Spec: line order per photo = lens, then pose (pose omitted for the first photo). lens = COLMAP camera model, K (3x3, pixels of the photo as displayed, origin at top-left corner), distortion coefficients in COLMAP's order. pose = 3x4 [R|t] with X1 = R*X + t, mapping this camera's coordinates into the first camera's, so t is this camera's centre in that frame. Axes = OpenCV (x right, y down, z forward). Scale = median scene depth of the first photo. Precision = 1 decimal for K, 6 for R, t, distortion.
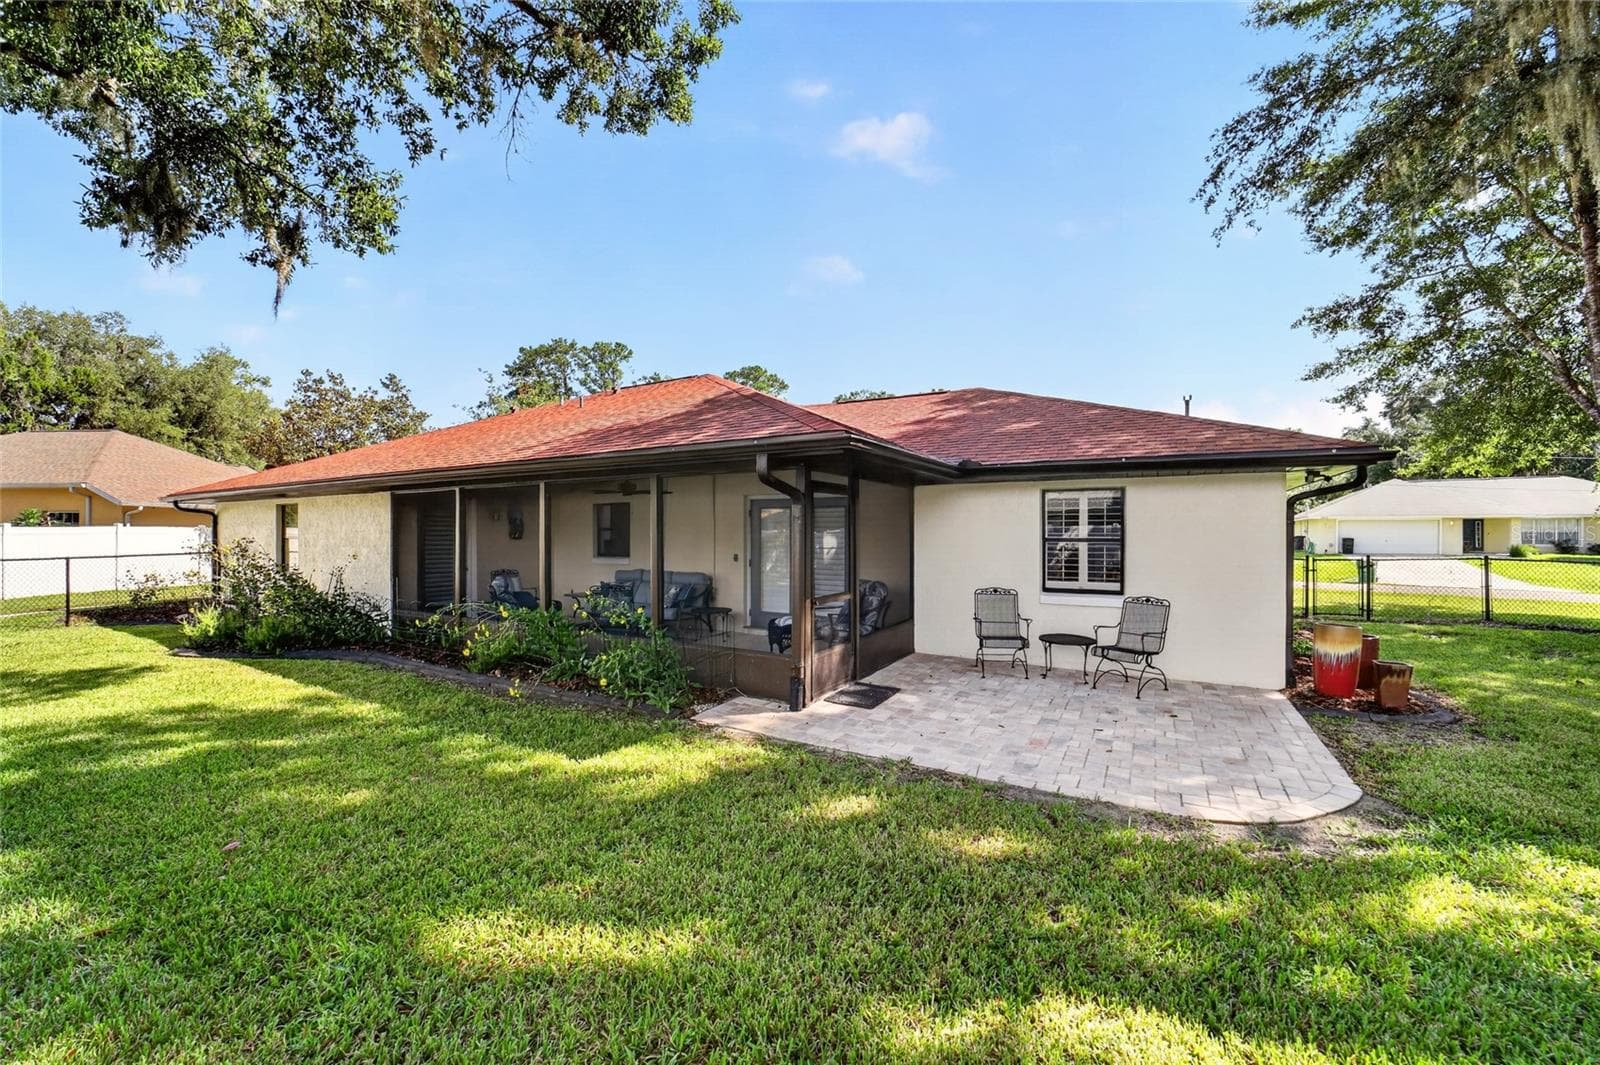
lens RADIAL K [[630.7, 0, 800.0], [0, 630.7, 532.5], [0, 0, 1]] dist [-0.040334, 0.009878]
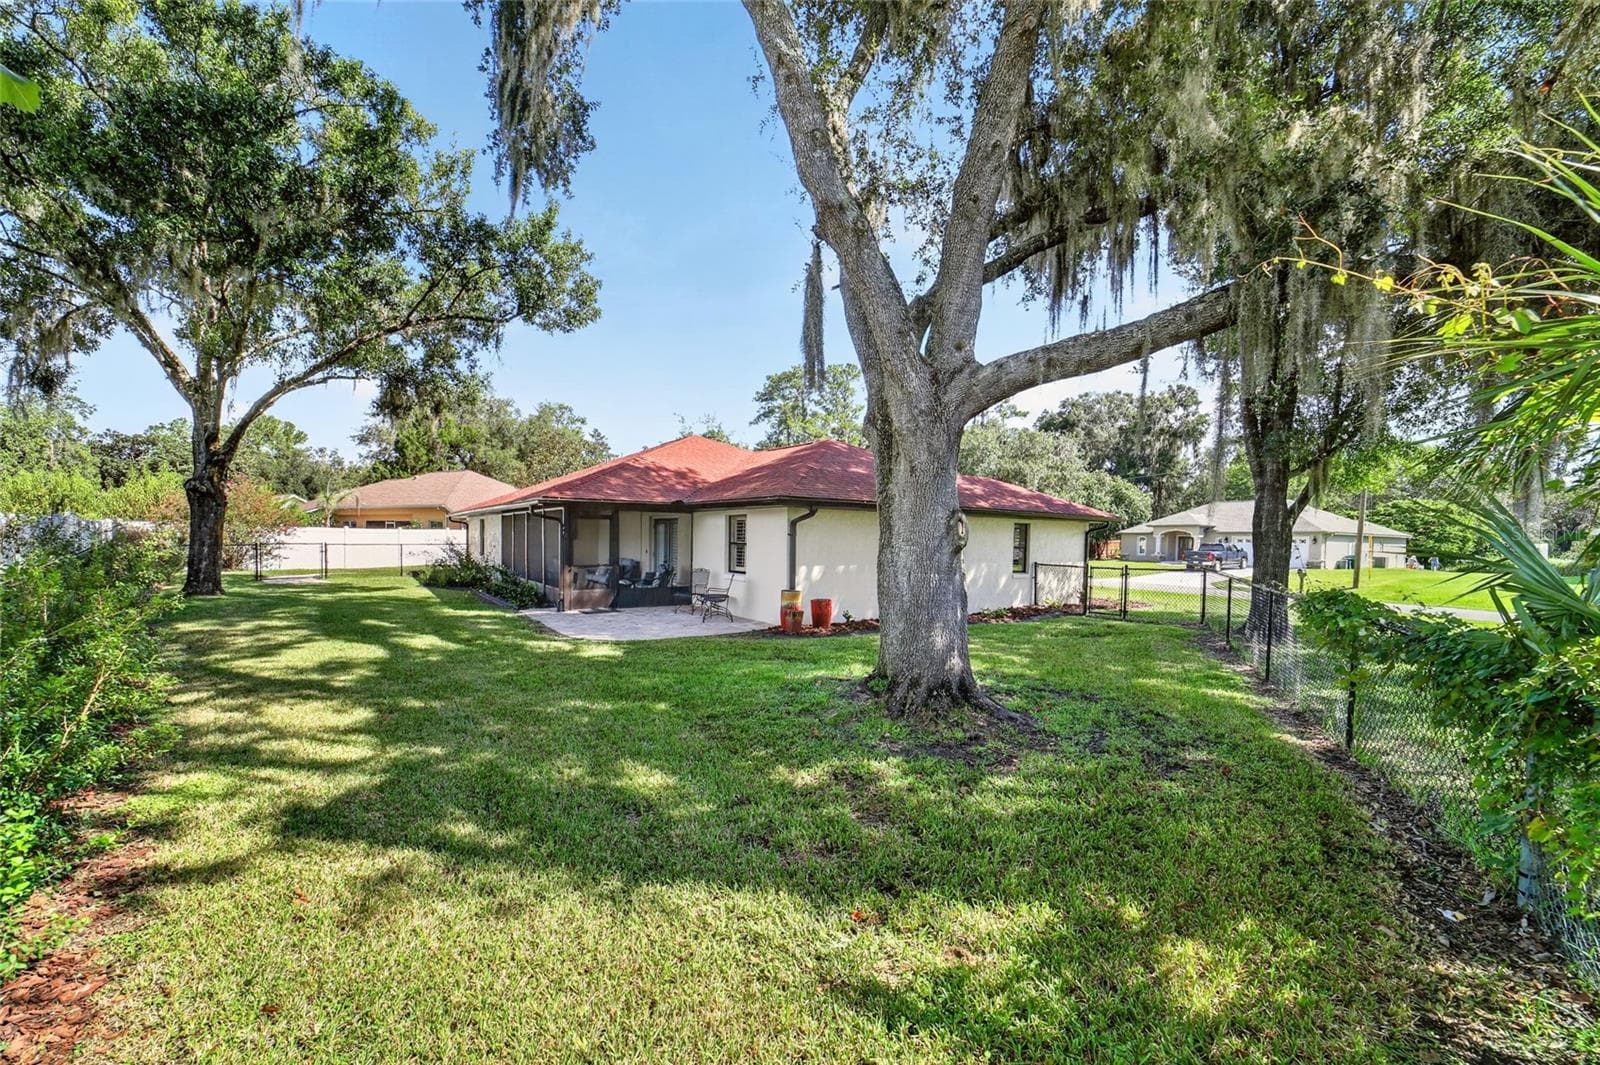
lens RADIAL K [[667.1, 0, 800.0], [0, 667.1, 532.5], [0, 0, 1]] dist [-0.044255, 0.000008]
pose [[0.901573, 0.011698, -0.432468, 1.399739], [-0.018272, 0.999772, -0.011047, 0.000371], [0.432240, 0.017862, 0.901582, -0.629464]]
